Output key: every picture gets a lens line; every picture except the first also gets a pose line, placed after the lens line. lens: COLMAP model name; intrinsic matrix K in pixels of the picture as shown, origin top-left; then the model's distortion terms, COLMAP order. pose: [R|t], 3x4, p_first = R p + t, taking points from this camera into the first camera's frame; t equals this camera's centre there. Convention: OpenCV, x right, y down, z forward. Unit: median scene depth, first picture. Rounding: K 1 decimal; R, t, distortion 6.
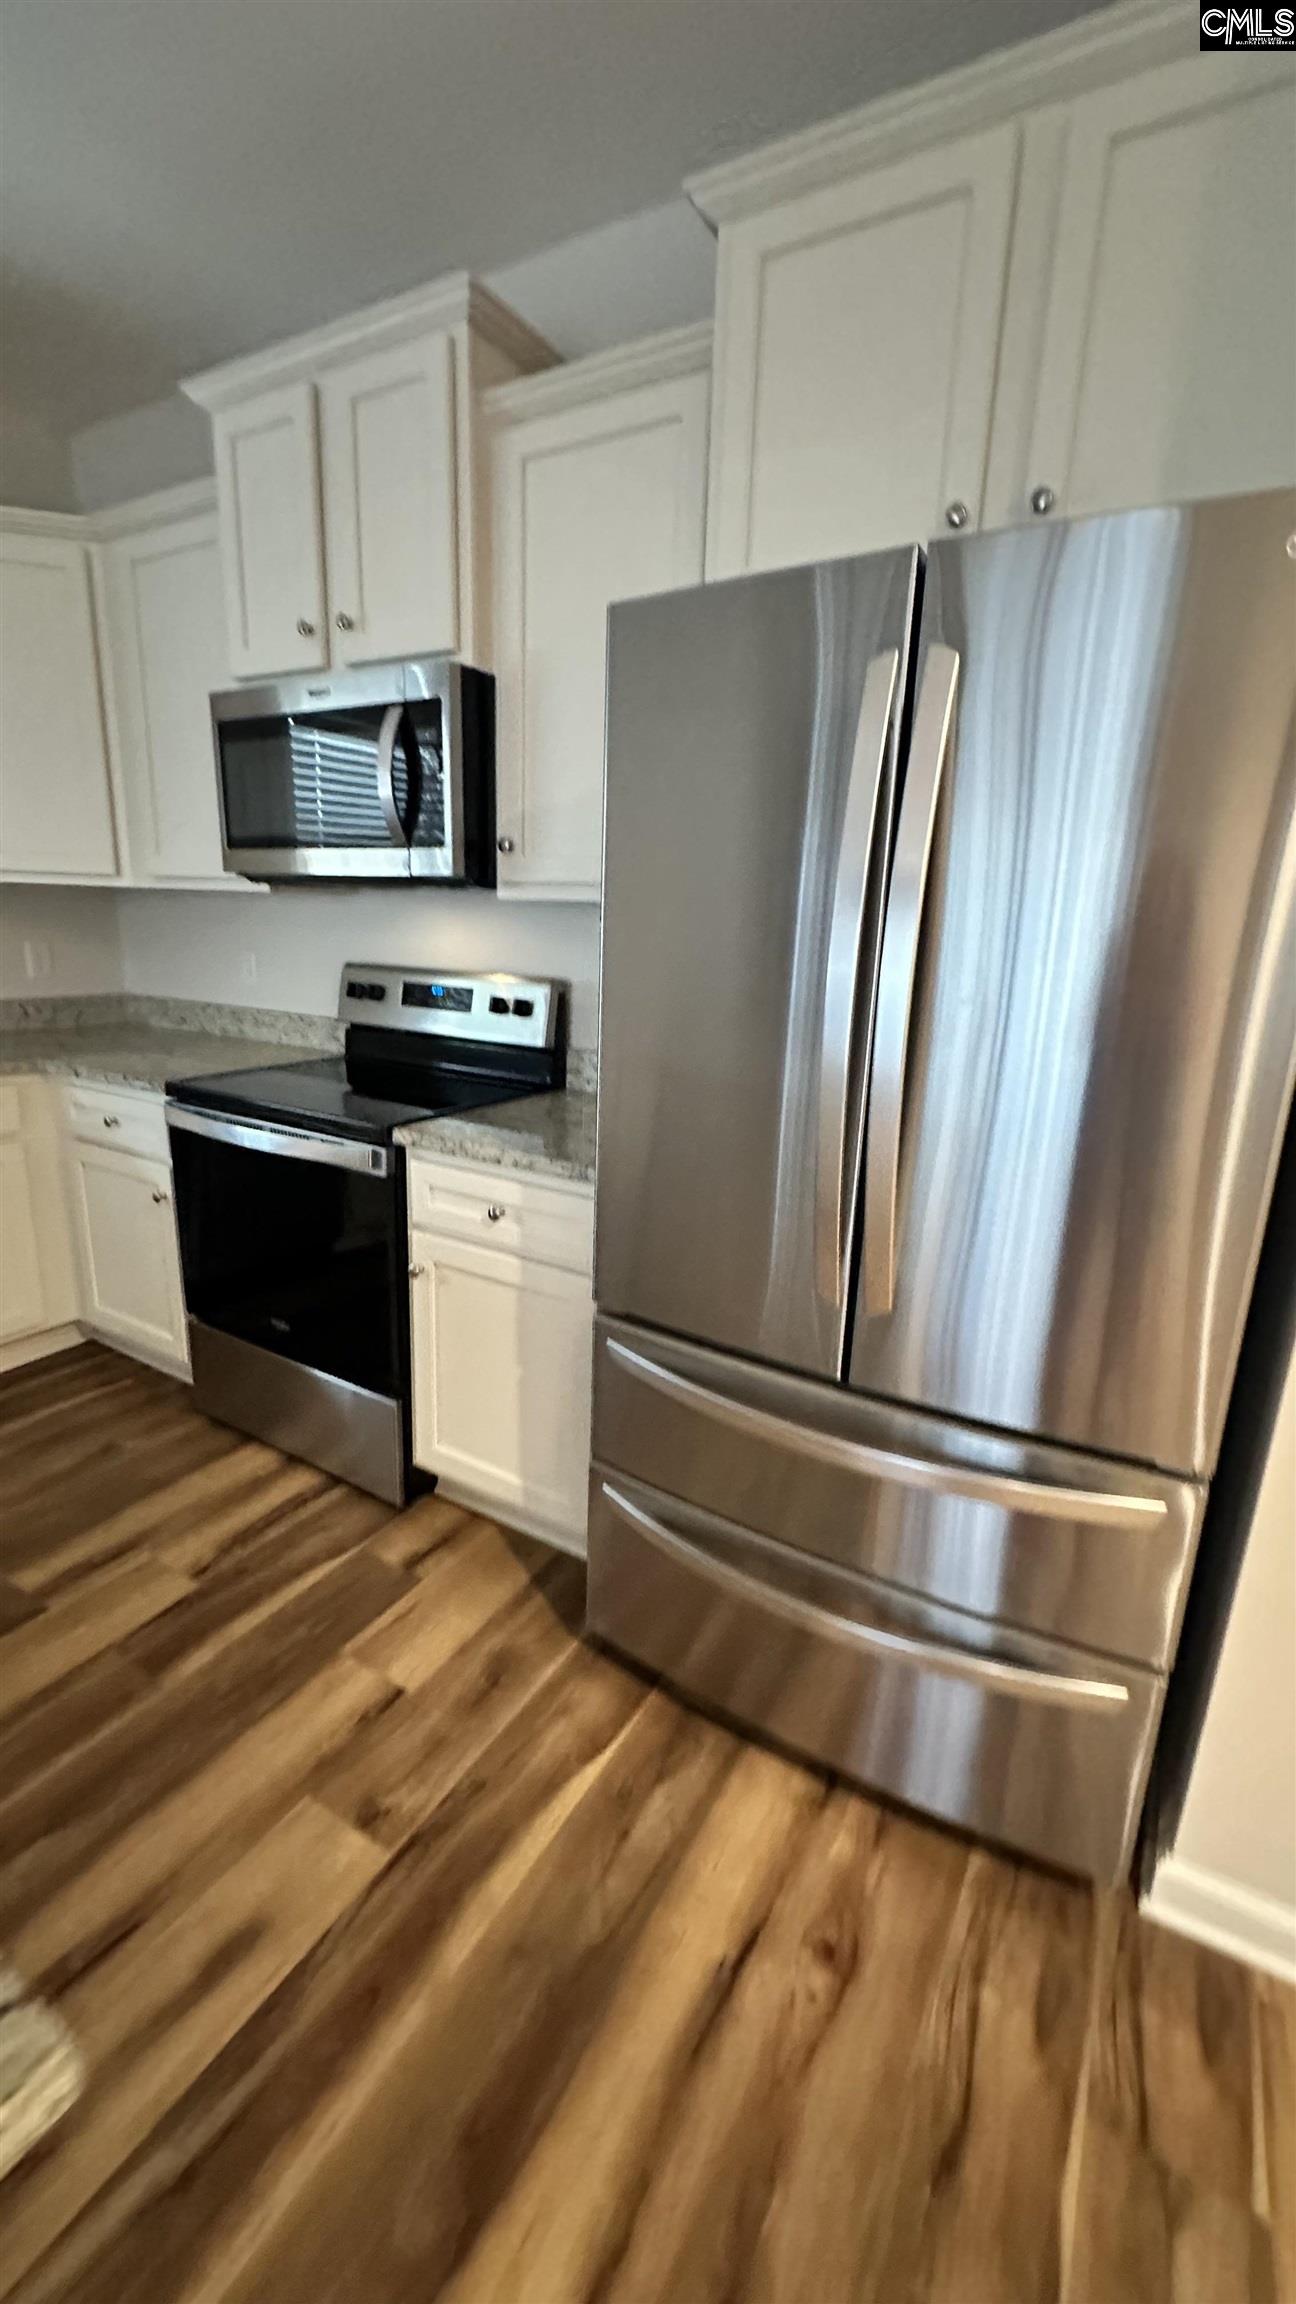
lens RADIAL K [[930.5, 0, 653.0], [0, 930.5, 1153.5], [0, 0, 1]] dist [-0.006102, 0.000316]
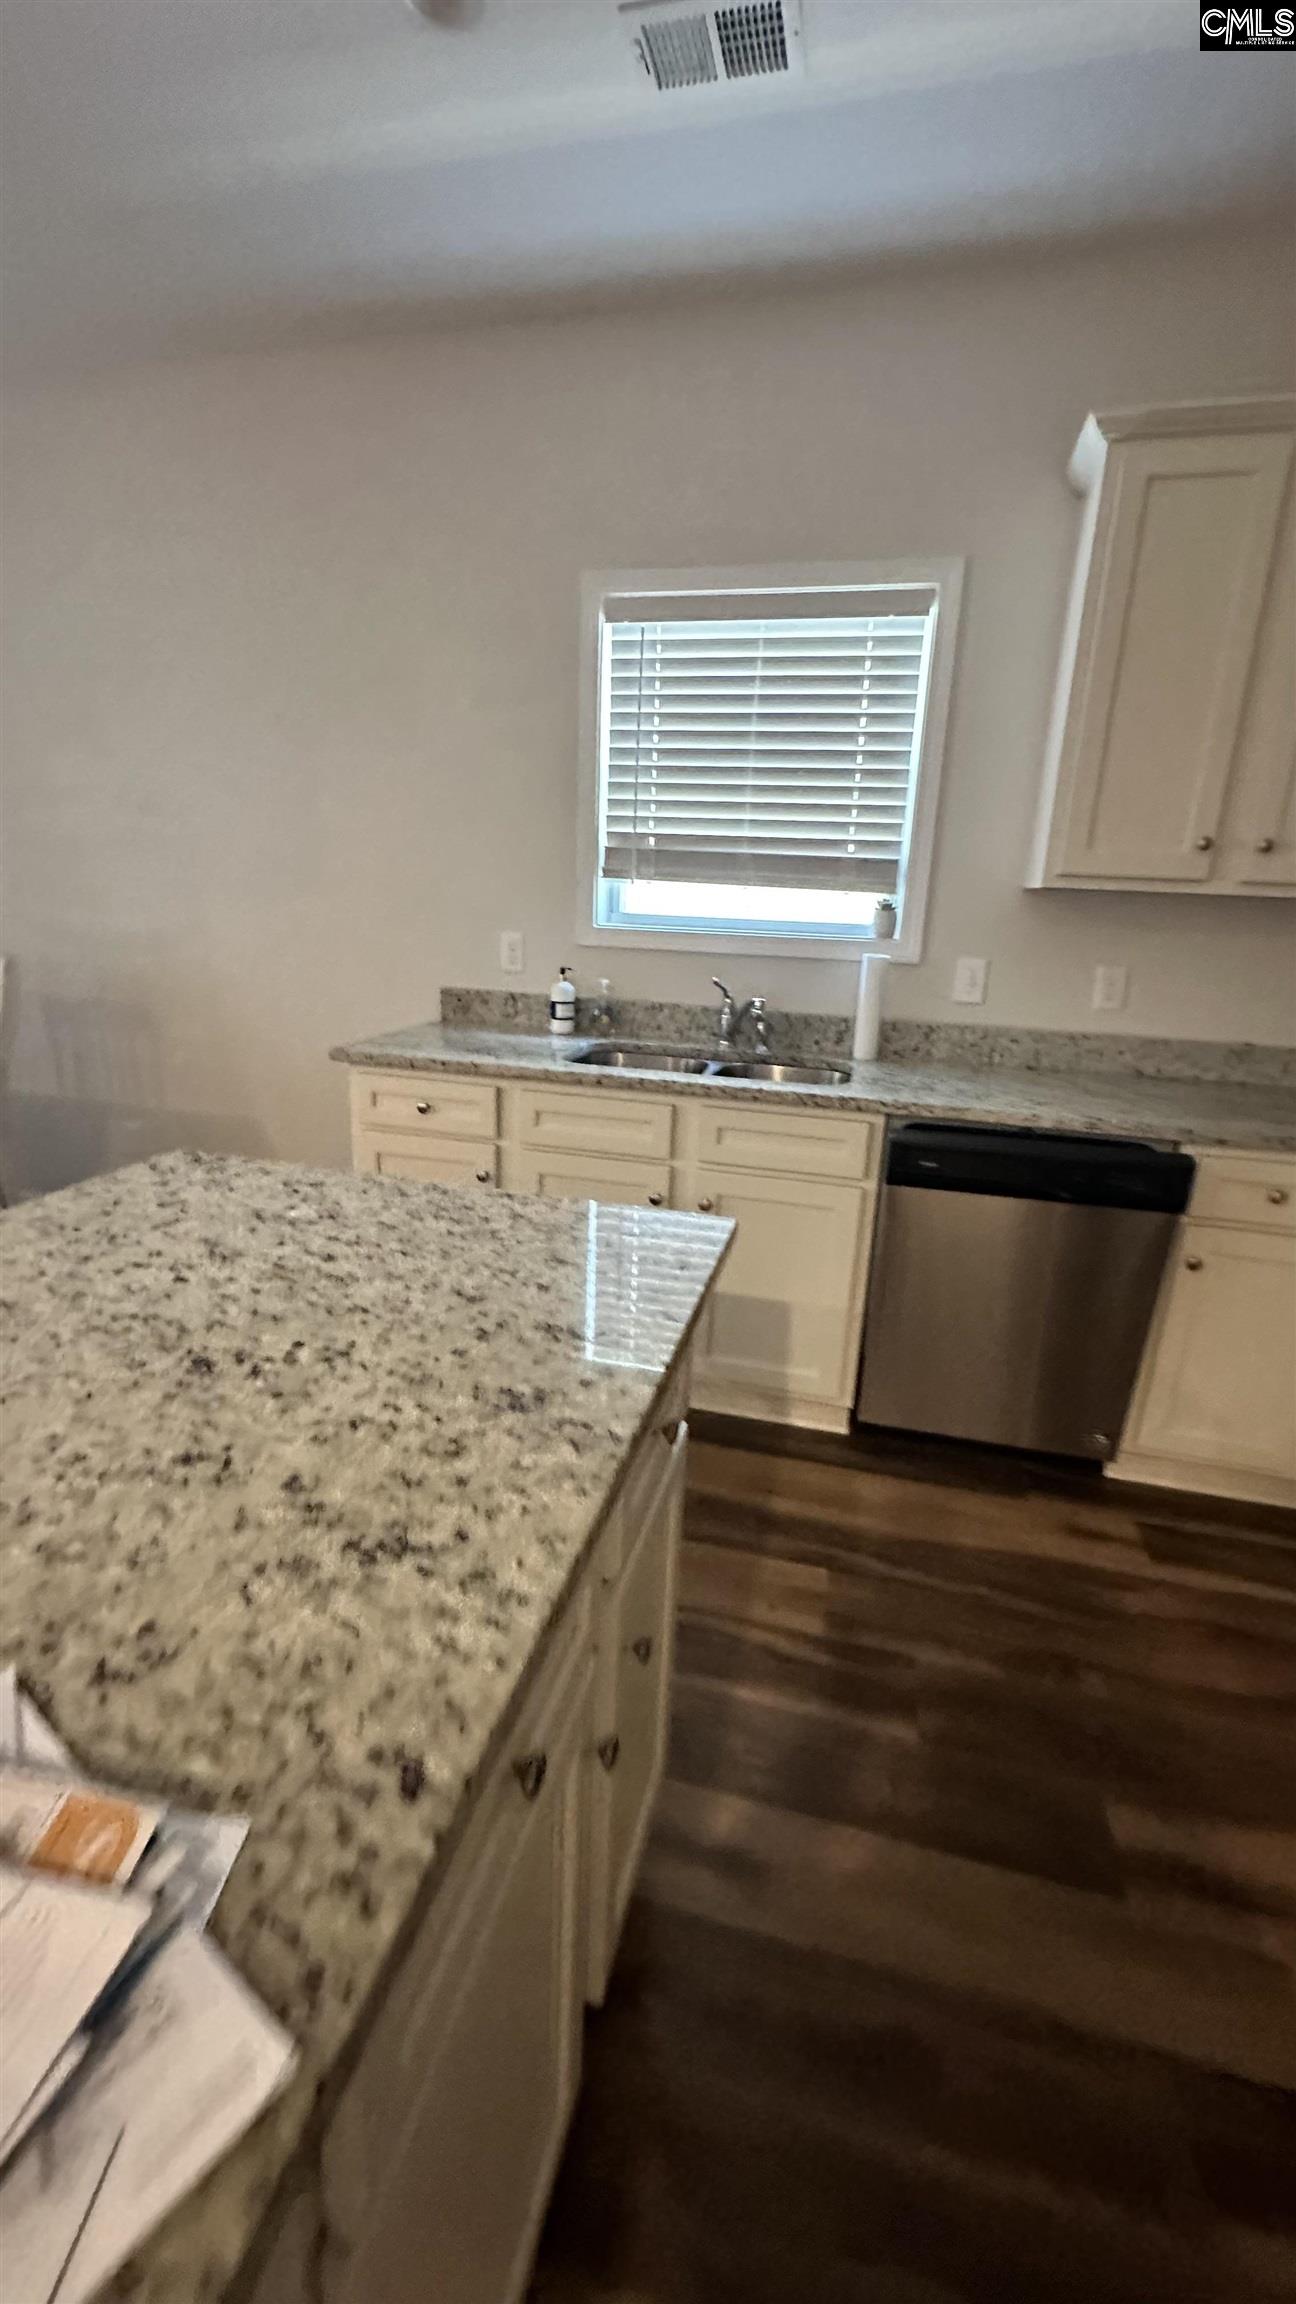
lens RADIAL K [[930.5, 0, 645.4], [0, 930.5, 1158.1], [0, 0, 1]] dist [-0.006102, 0.000316]
pose [[0.276825, 0.245803, -0.928950, -0.195100], [-0.263190, 0.949157, 0.172719, -0.075241], [0.924175, 0.196678, 0.327444, 0.265129]]
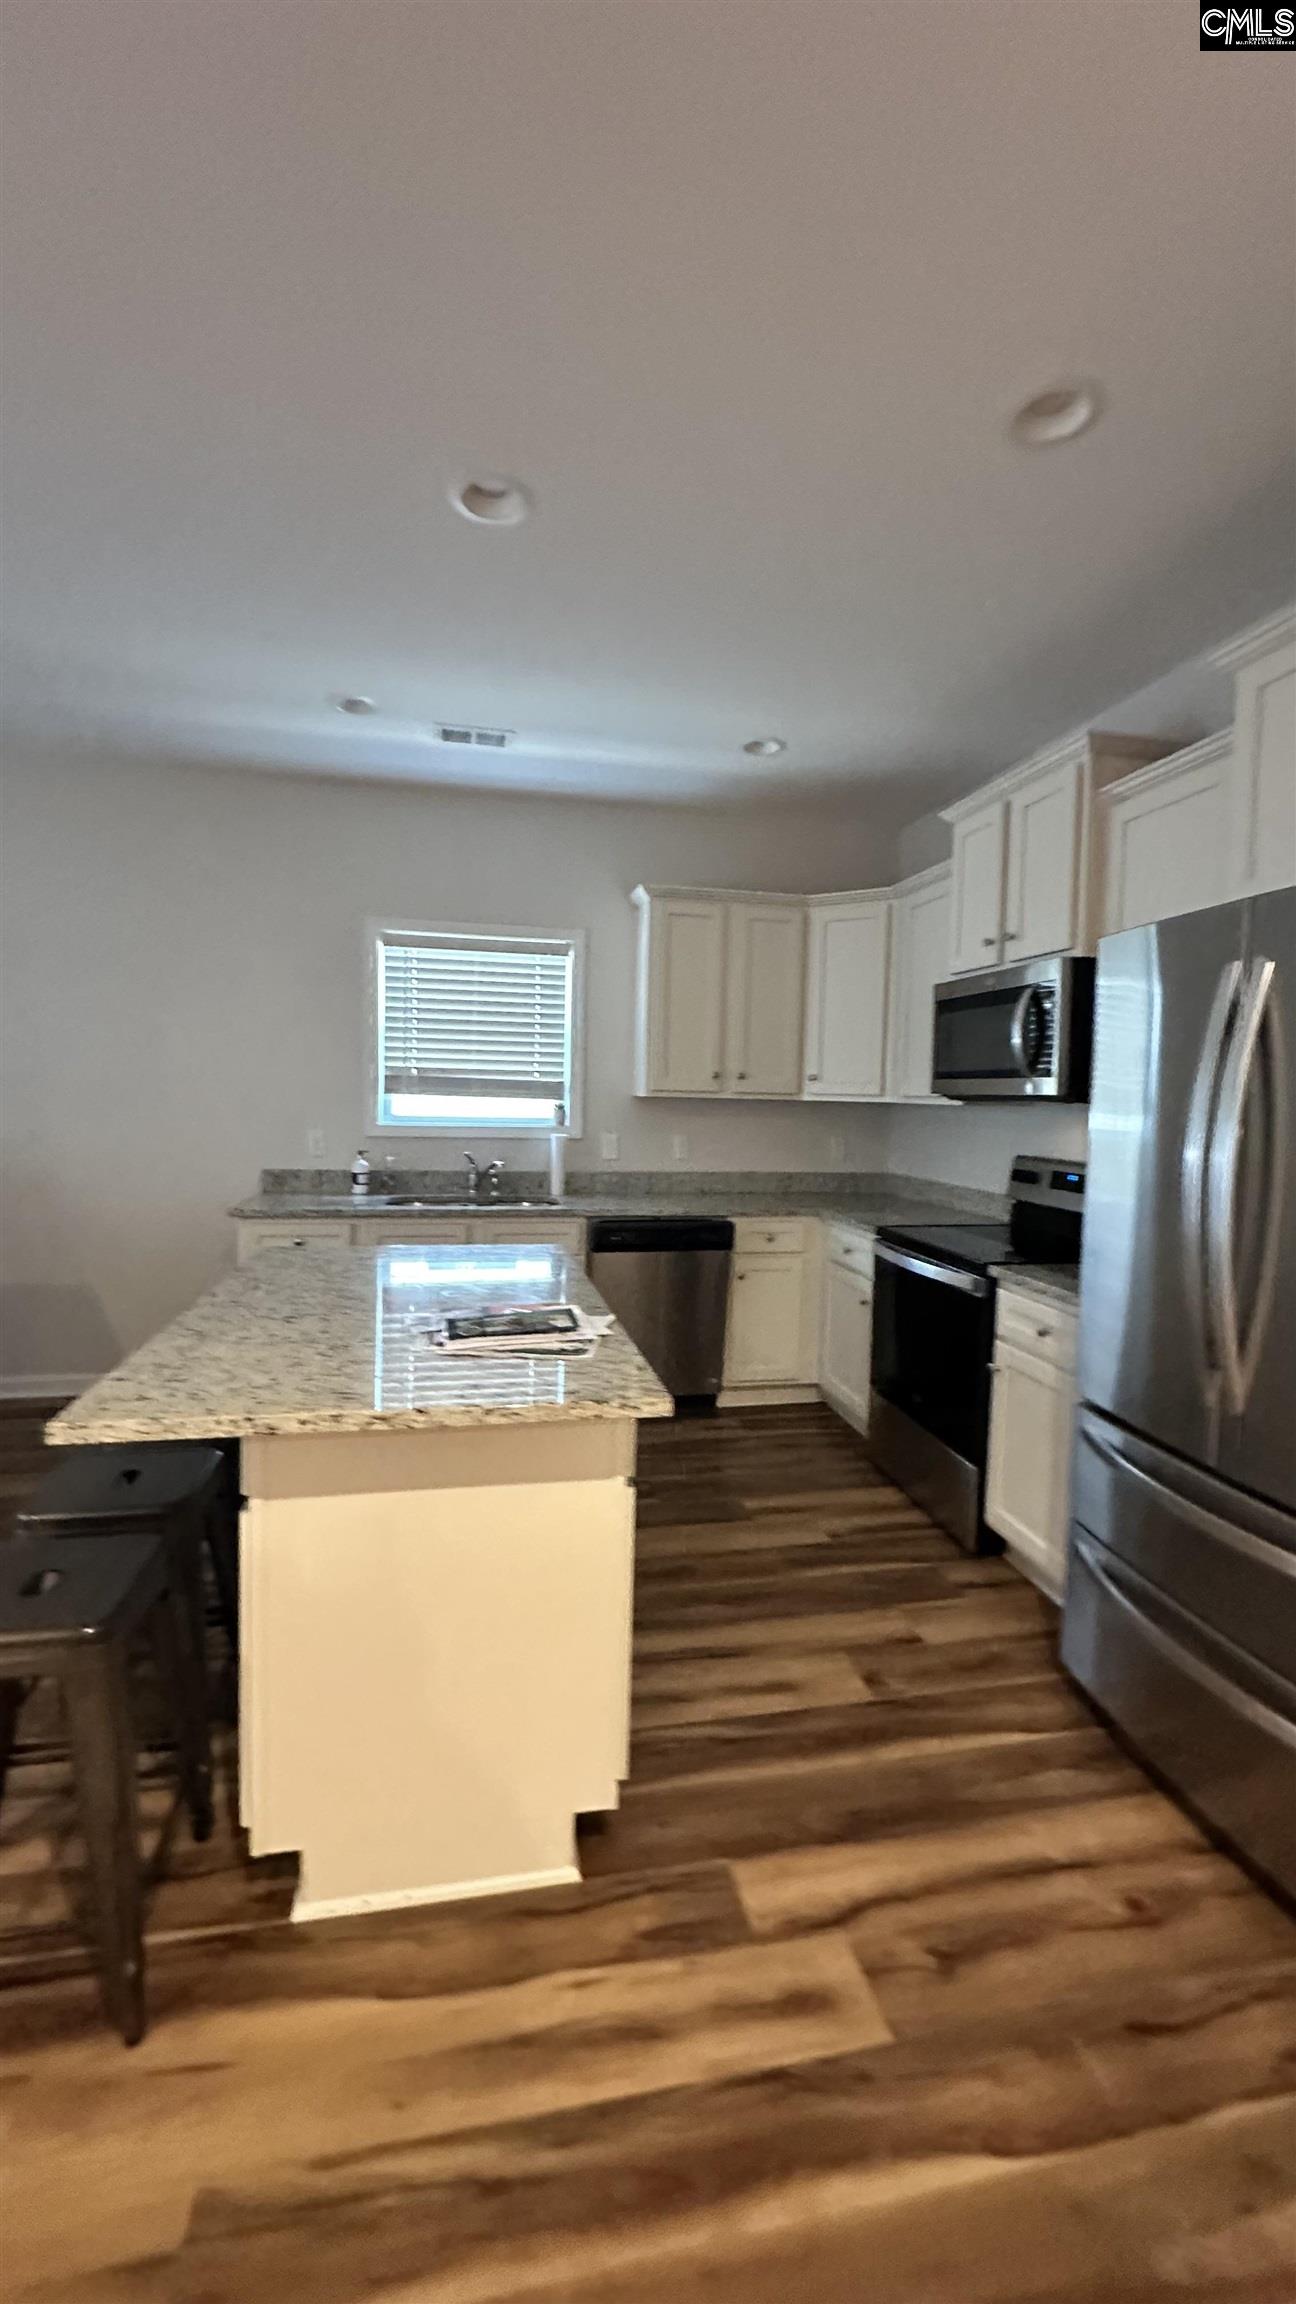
lens RADIAL K [[930.5, 0, 657.0], [0, 930.5, 1150.4], [0, 0, 1]] dist [-0.006102, 0.000316]
pose [[0.674260, 0.024729, -0.738080, 0.406984], [-0.180496, 0.974646, -0.132234, 0.078157], [0.716097, 0.222380, 0.661628, -0.345608]]
